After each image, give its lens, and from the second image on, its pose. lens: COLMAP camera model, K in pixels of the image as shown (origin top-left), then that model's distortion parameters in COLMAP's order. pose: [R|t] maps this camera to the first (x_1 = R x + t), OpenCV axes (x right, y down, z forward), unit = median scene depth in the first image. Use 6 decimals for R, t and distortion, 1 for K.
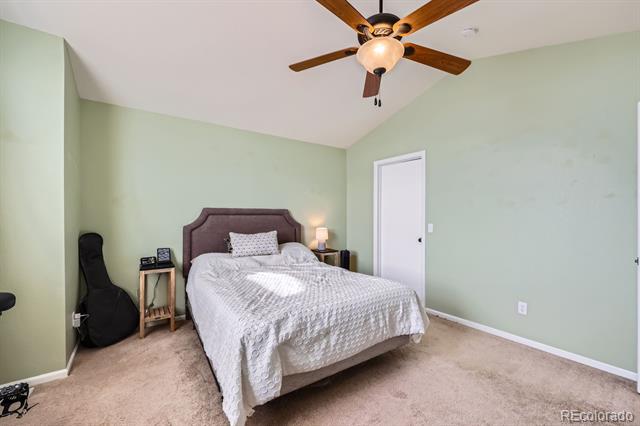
lens RADIAL K [[259.9, 0, 320.0], [0, 259.9, 213.0], [0, 0, 1]] dist [0.000113, 0.000011]
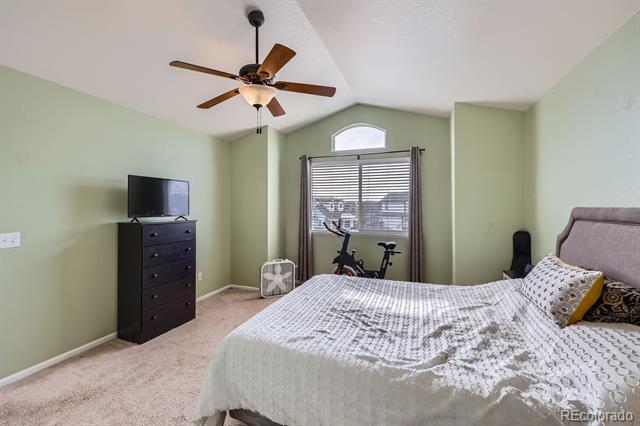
lens RADIAL K [[261.8, 0, 321.3], [0, 261.8, 205.8], [0, 0, 1]] dist [-0.001830, -0.000079]
pose [[-0.808292, 0.000177, -0.588782, 0.390466], [0.005114, 0.999964, -0.006721, -0.023804], [0.588760, -0.008443, -0.808264, 1.180629]]
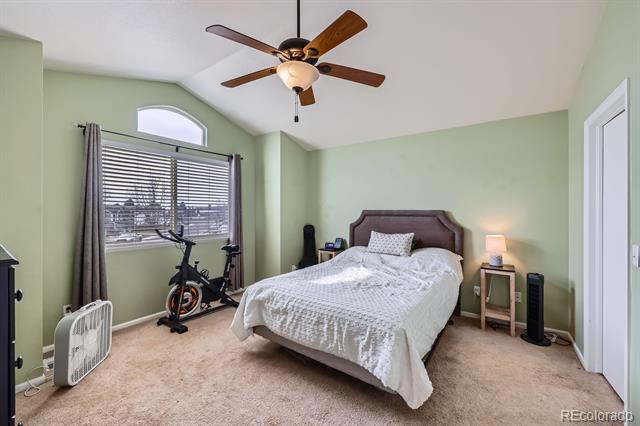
lens RADIAL K [[257.6, 0, 320.9], [0, 257.6, 210.5], [0, 0, 1]] dist [0.000027, 0.000030]
pose [[0.346315, -0.000501, -0.938118, 0.678104], [0.004897, 0.999987, 0.001273, -0.021240], [0.938105, -0.005035, 0.346313, 0.385332]]
